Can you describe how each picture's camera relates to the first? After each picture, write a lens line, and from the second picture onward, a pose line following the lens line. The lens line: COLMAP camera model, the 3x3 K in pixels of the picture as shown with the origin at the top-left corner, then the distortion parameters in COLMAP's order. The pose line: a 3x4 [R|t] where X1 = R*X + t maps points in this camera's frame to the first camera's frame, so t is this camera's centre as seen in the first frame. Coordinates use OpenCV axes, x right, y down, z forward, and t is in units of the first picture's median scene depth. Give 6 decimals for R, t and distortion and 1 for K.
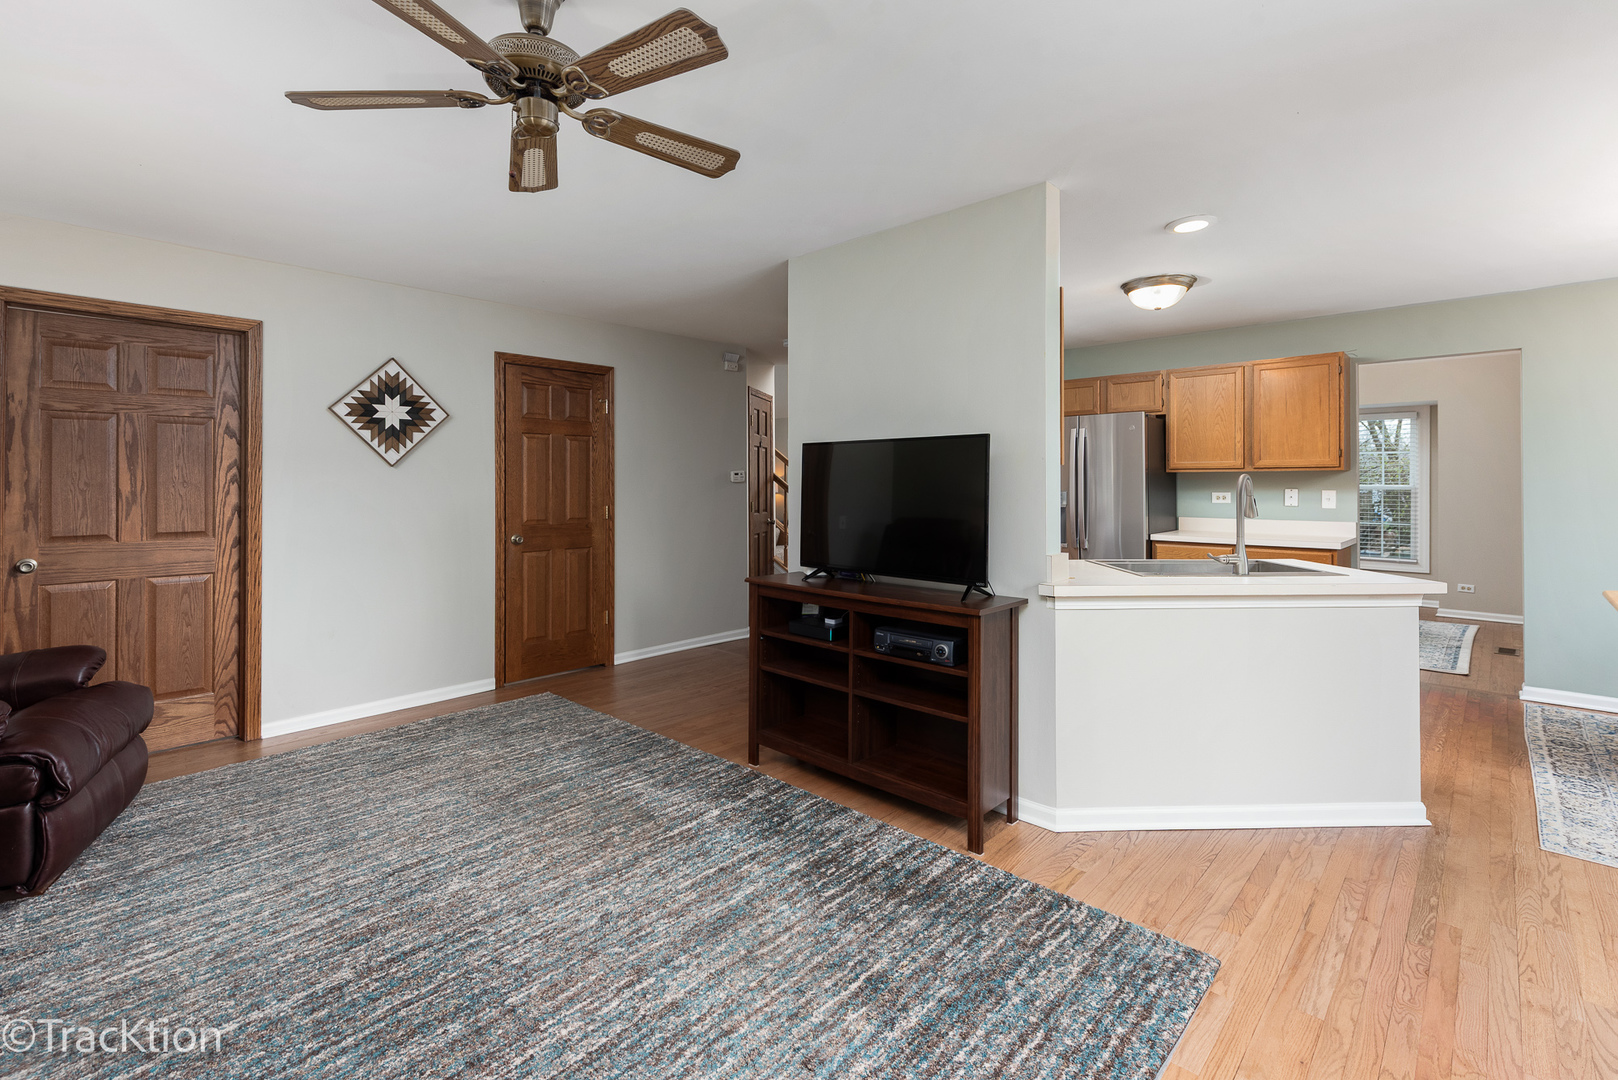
lens RADIAL K [[727.3, 0, 813.8], [0, 727.3, 497.7], [0, 0, 1]] dist [0.000608, 0.000062]
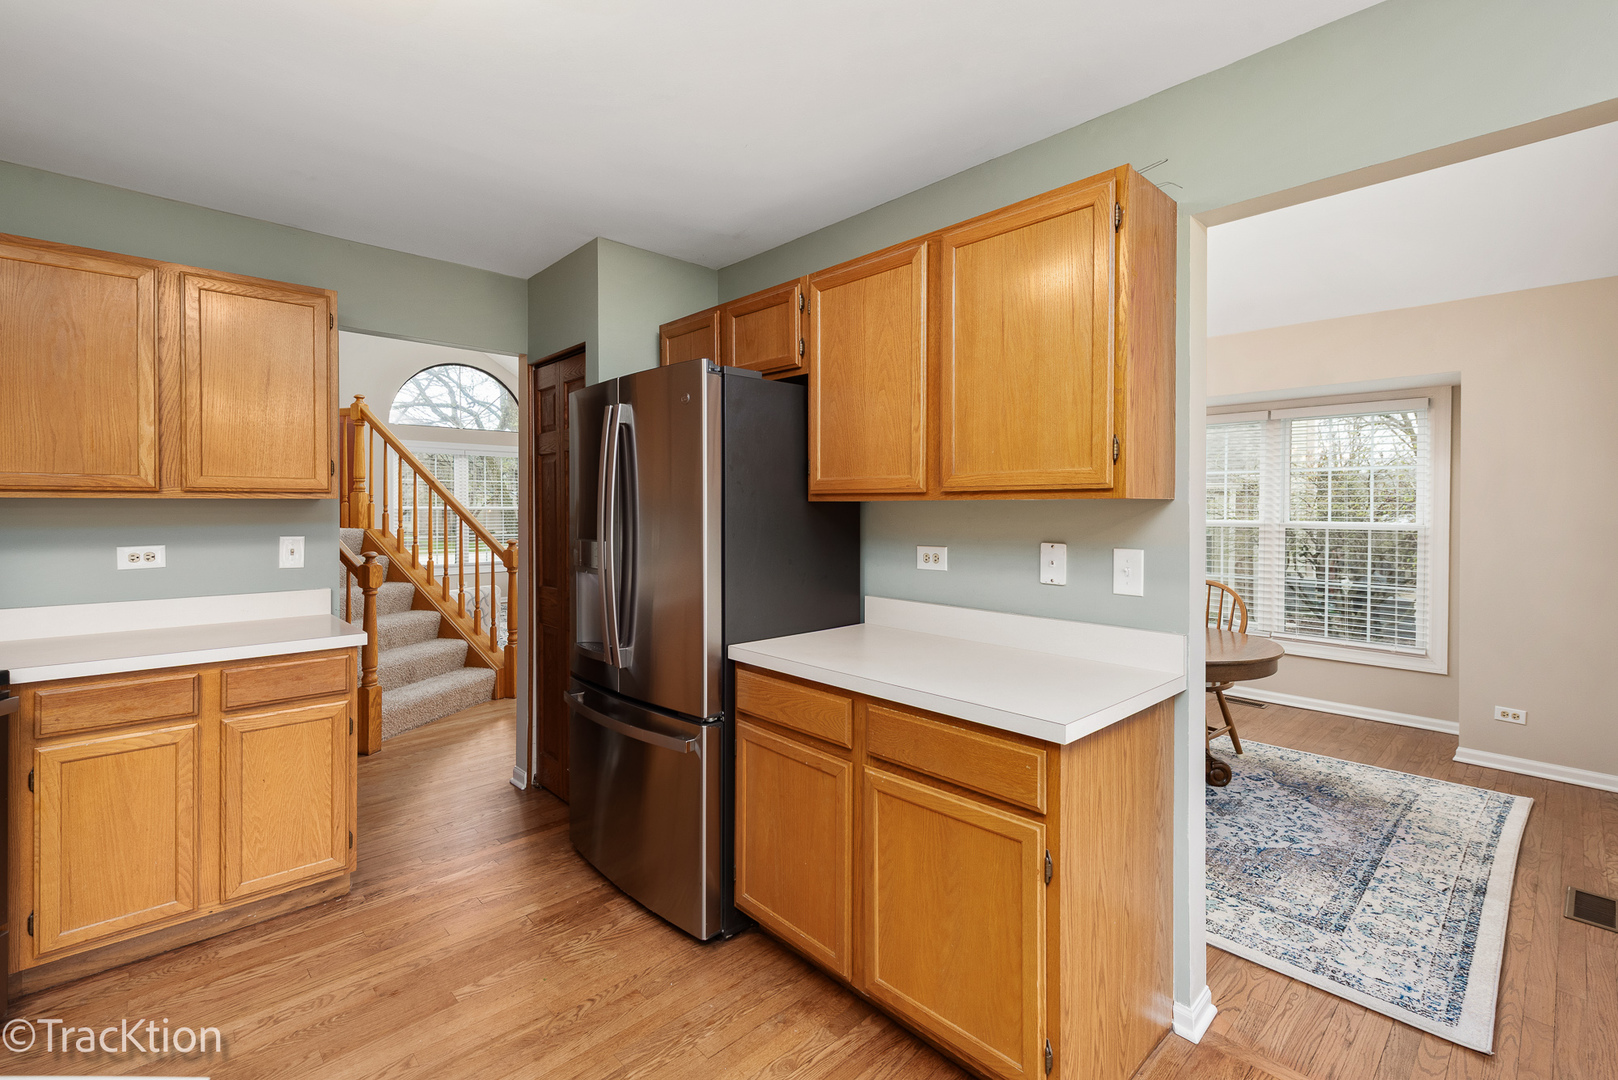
lens RADIAL K [[704.1, 0, 805.2], [0, 704.1, 524.0], [0, 0, 1]] dist [-0.023238, -0.000074]
pose [[0.996716, 0.003594, -0.080892, 0.504900], [-0.003559, 0.999993, 0.000576, -0.020772], [0.080894, -0.000286, 0.996723, 0.547264]]
